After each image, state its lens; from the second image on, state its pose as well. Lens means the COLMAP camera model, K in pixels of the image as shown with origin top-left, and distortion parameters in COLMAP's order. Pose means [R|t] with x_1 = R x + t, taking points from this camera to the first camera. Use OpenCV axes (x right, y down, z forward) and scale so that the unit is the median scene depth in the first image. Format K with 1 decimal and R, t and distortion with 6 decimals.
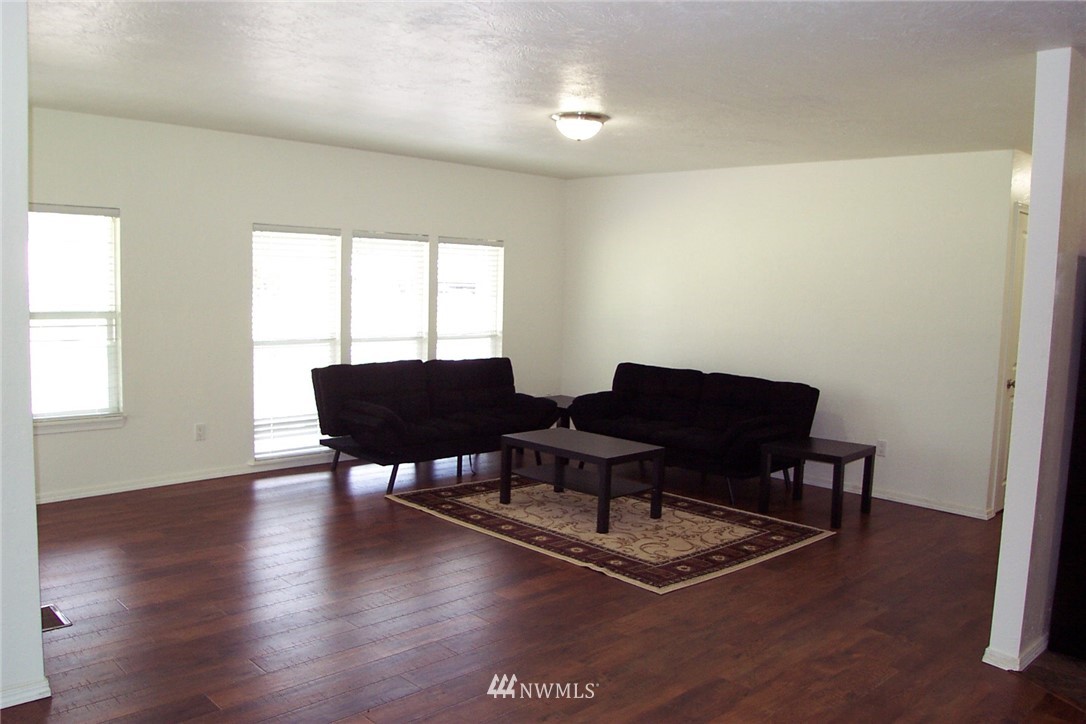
lens RADIAL K [[880.0, 0, 543.0], [0, 880.0, 362.0], [0, 0, 1]] dist [-0.106620, 0.014263]
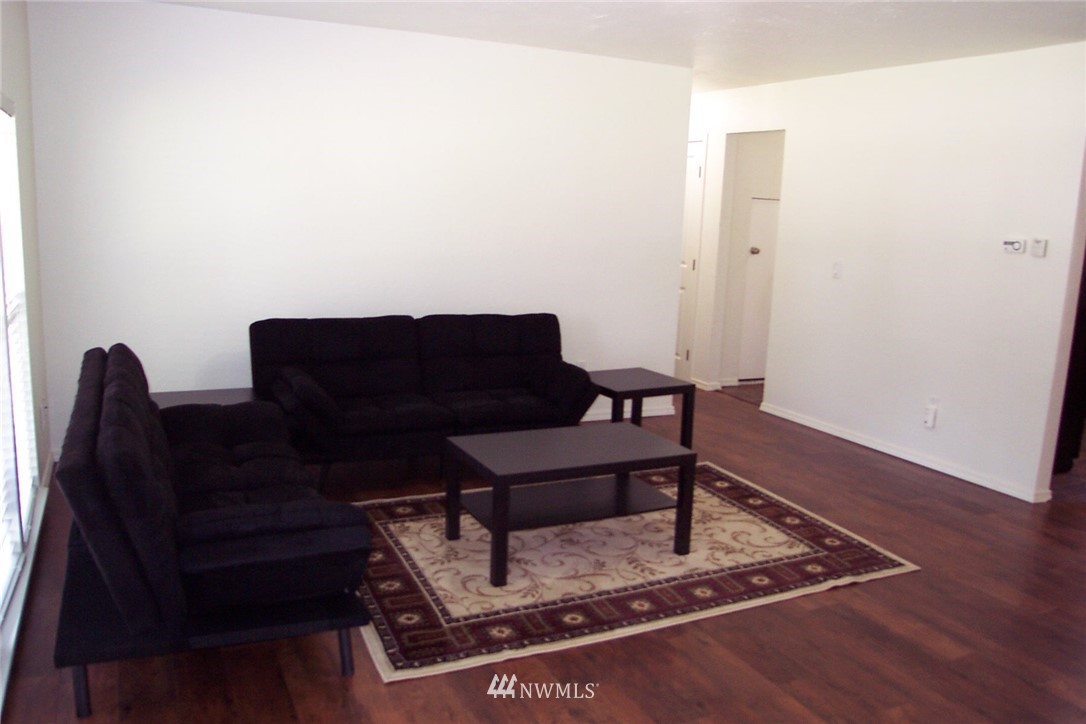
lens RADIAL K [[880.0, 0, 543.0], [0, 880.0, 362.0], [0, 0, 1]] dist [-0.106620, 0.014263]
pose [[0.314780, -0.184724, 0.931016, -0.630435], [0.063178, 0.982782, 0.173634, -0.096085], [-0.947060, 0.004164, 0.321030, 0.902532]]
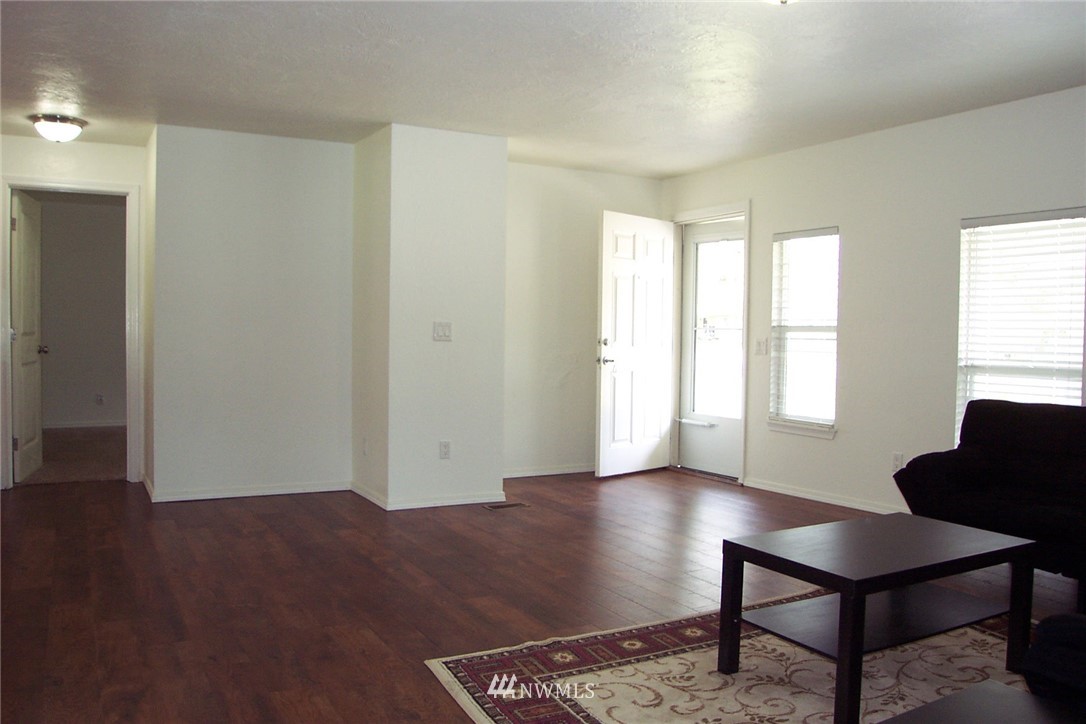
lens RADIAL K [[880.0, 0, 543.0], [0, 880.0, 362.0], [0, 0, 1]] dist [-0.106620, 0.014263]
pose [[-0.260544, 0.000427, -0.965462, 0.656194], [-0.124493, 0.991637, 0.034035, -0.007888], [0.957402, 0.129061, -0.258312, 1.034651]]
